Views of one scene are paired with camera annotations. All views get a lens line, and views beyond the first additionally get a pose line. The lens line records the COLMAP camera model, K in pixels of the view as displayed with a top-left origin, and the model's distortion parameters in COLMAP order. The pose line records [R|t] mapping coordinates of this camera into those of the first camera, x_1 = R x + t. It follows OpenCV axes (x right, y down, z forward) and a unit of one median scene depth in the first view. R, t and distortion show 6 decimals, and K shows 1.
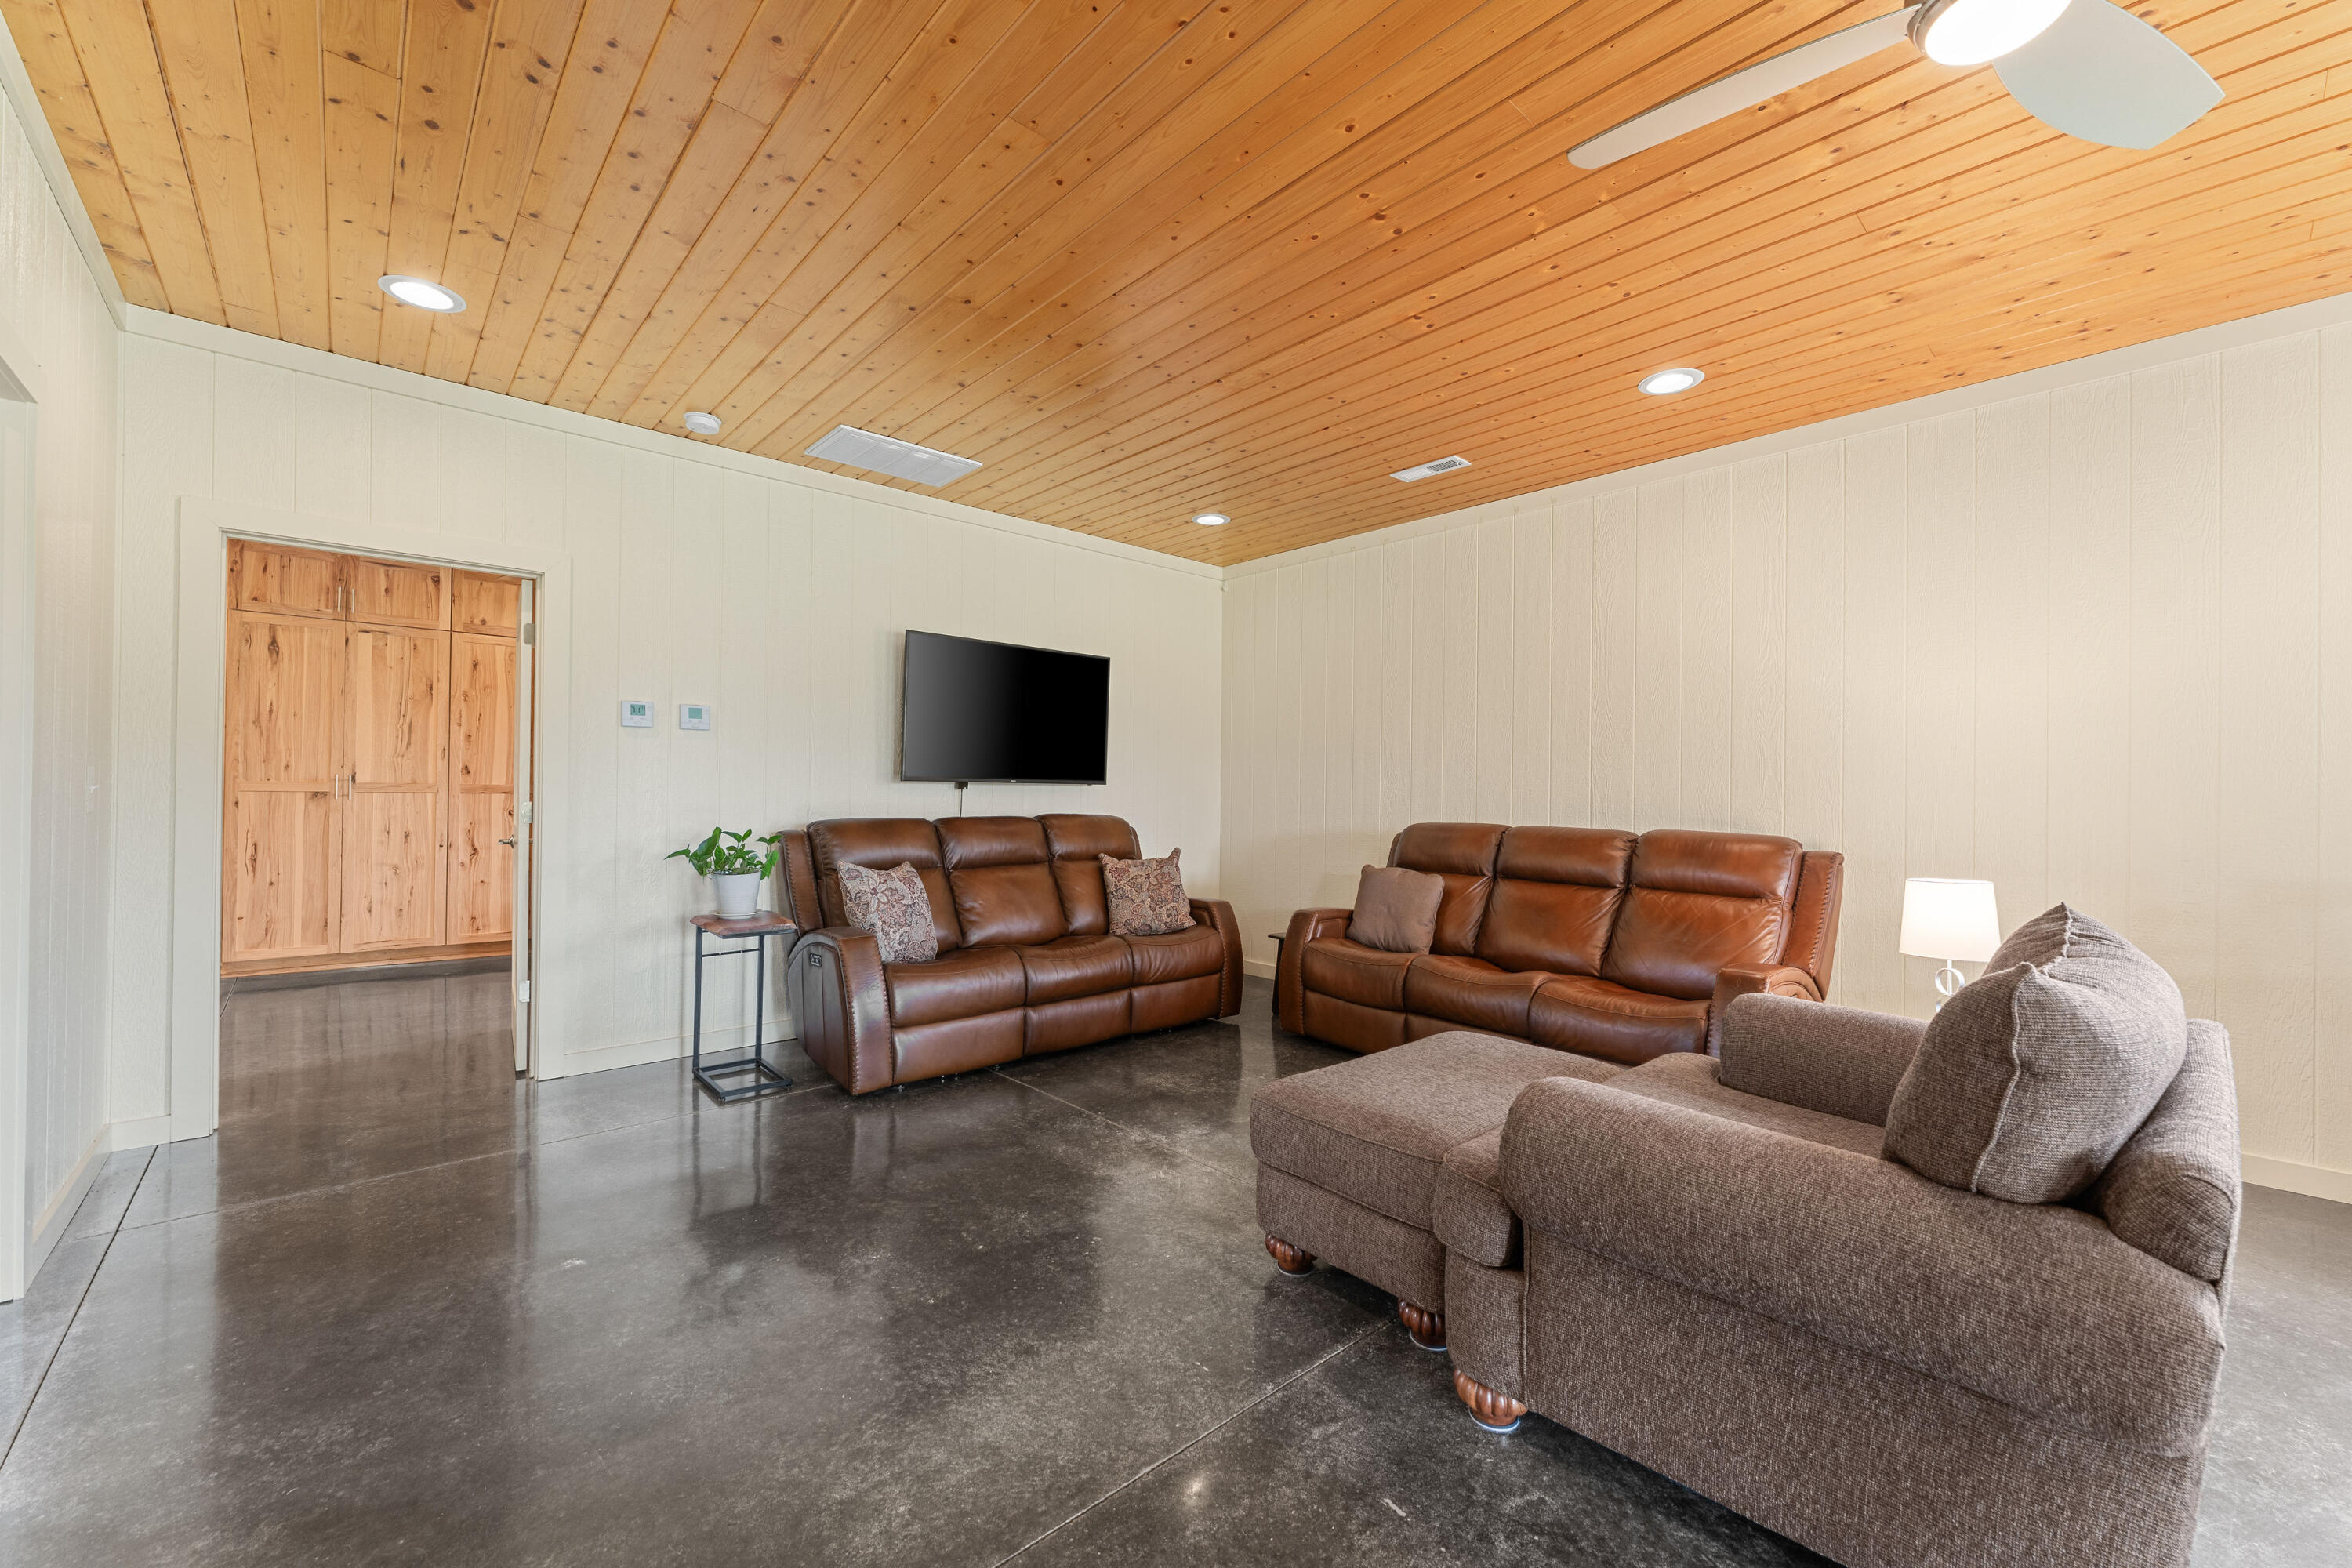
lens RADIAL K [[930.7, 0, 1176.1], [0, 930.7, 789.5], [0, 0, 1]] dist [-0.000122, -0.000303]
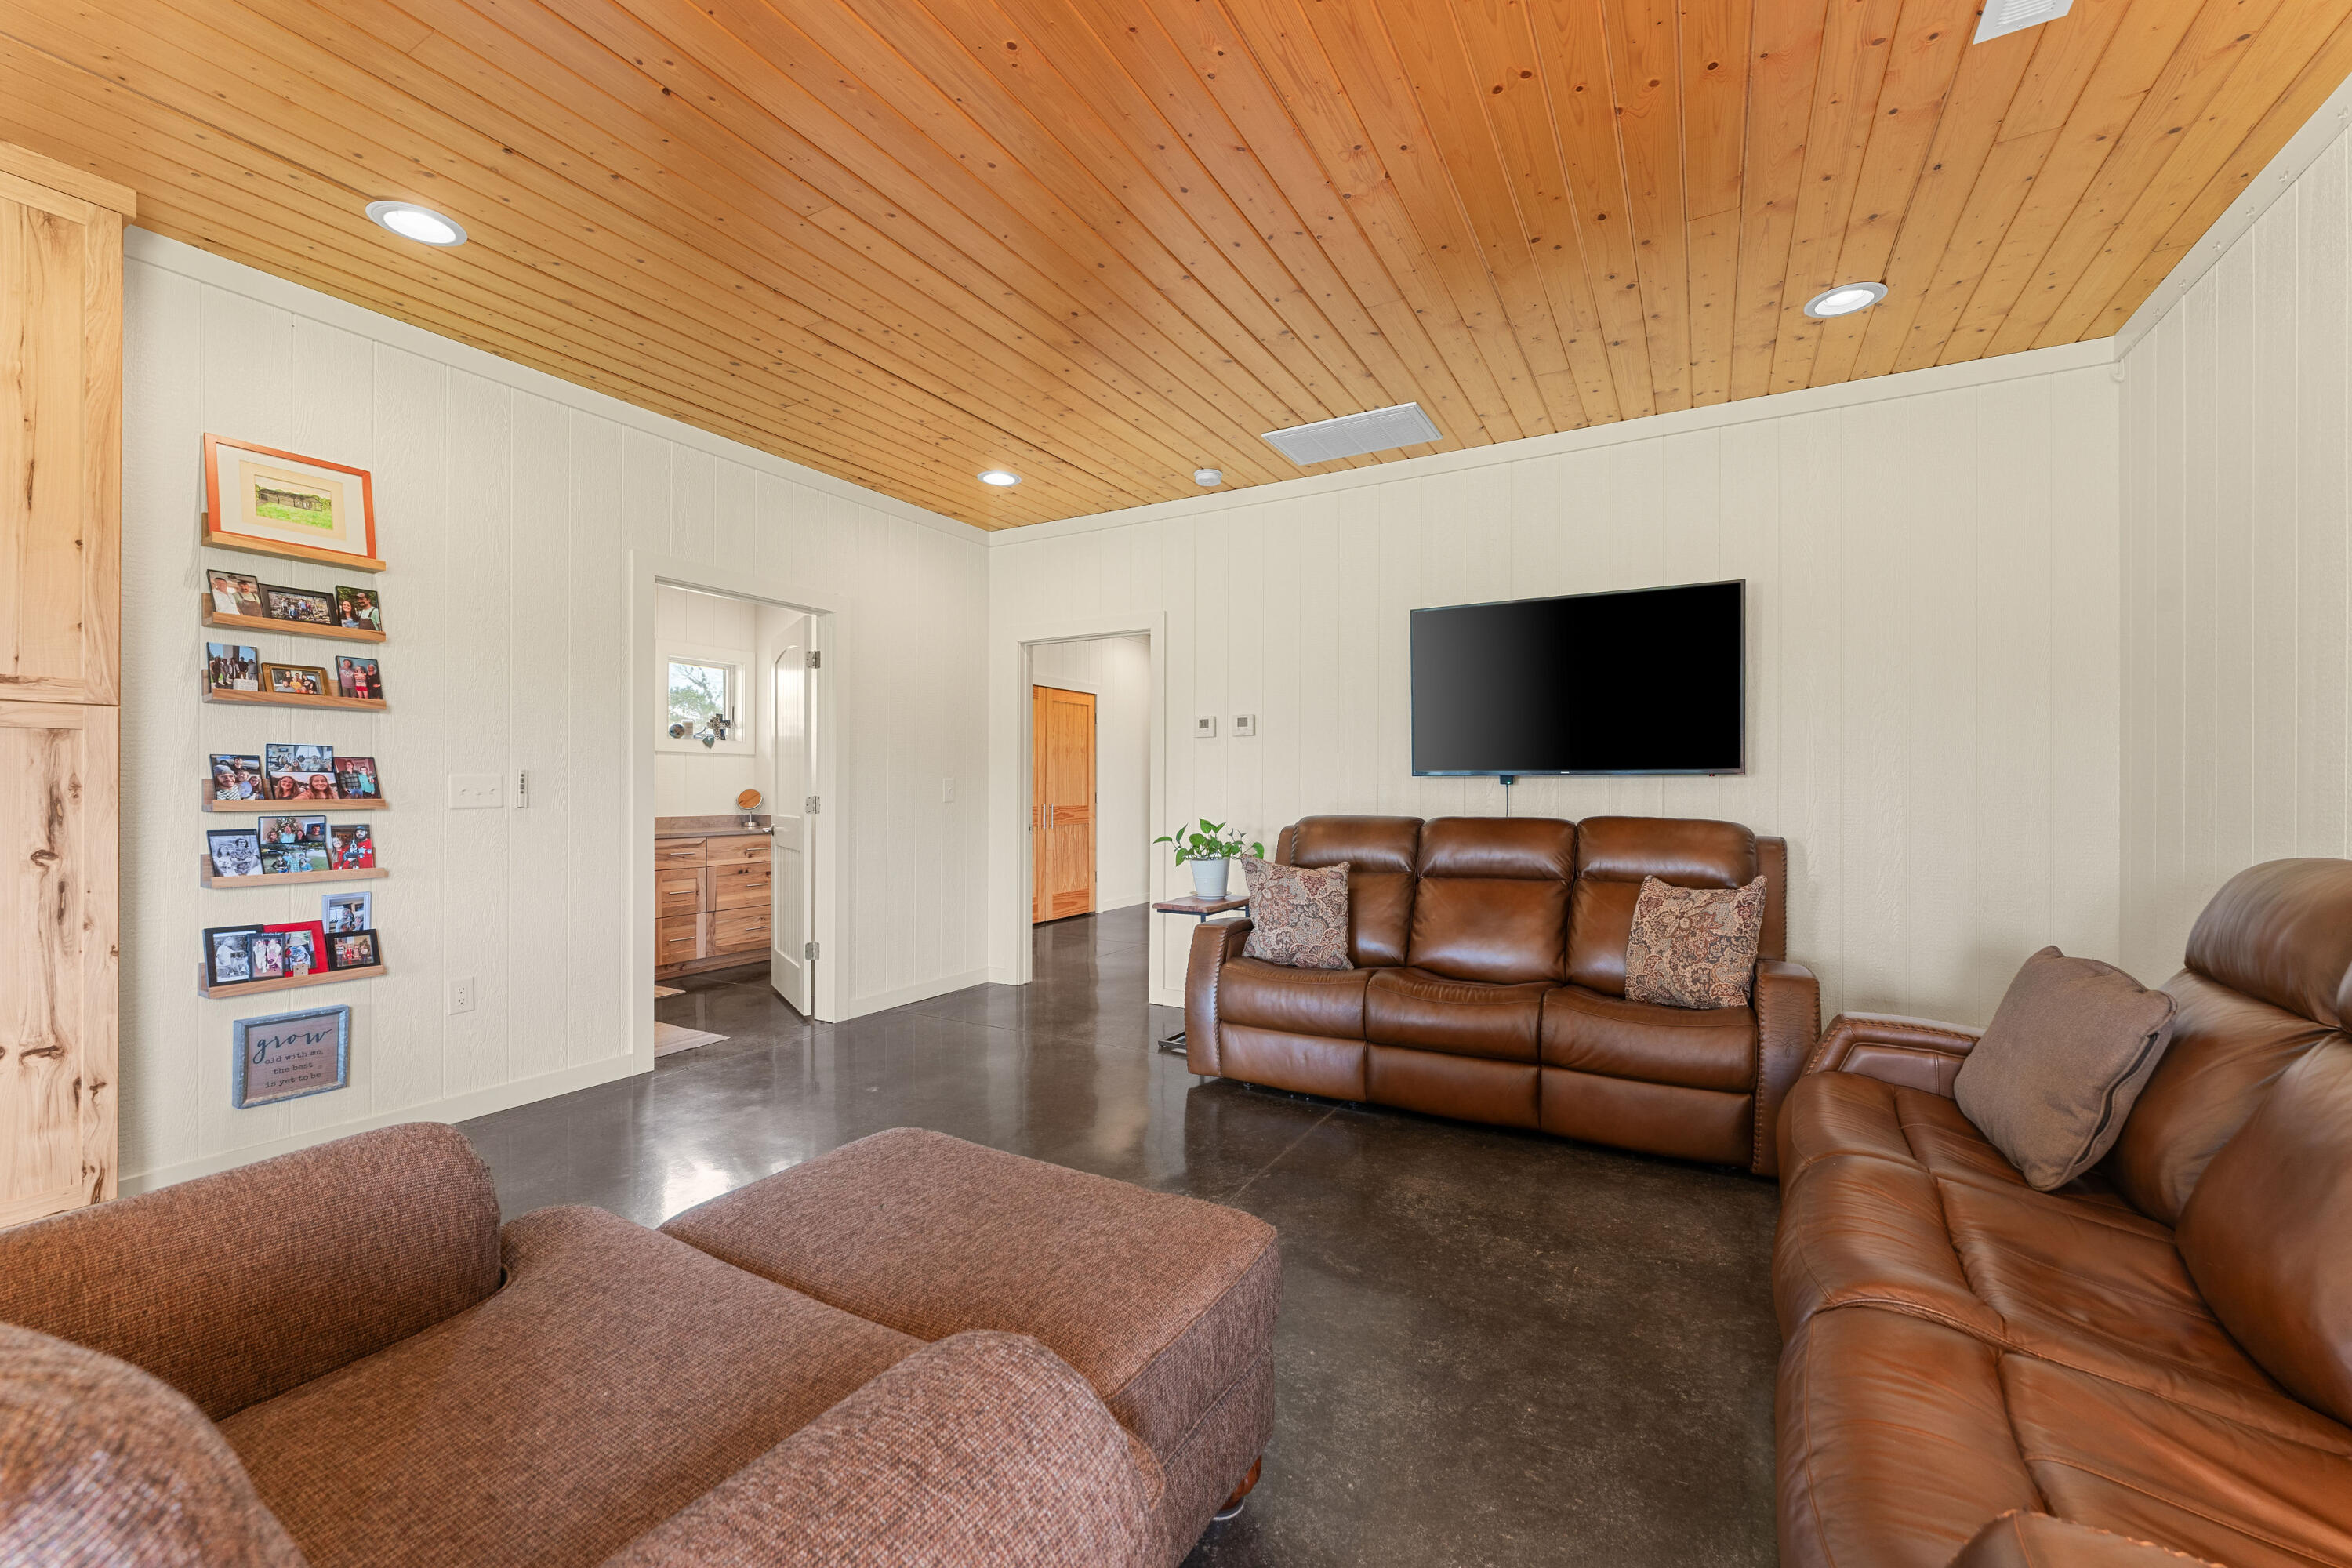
lens RADIAL K [[930.7, 0, 1176.1], [0, 930.7, 789.5], [0, 0, 1]] dist [-0.000122, -0.000303]
pose [[0.315496, -0.008796, -0.948886, 0.462977], [0.006186, 0.999955, -0.007213, 0.008407], [0.948907, -0.003594, 0.315536, 0.456233]]
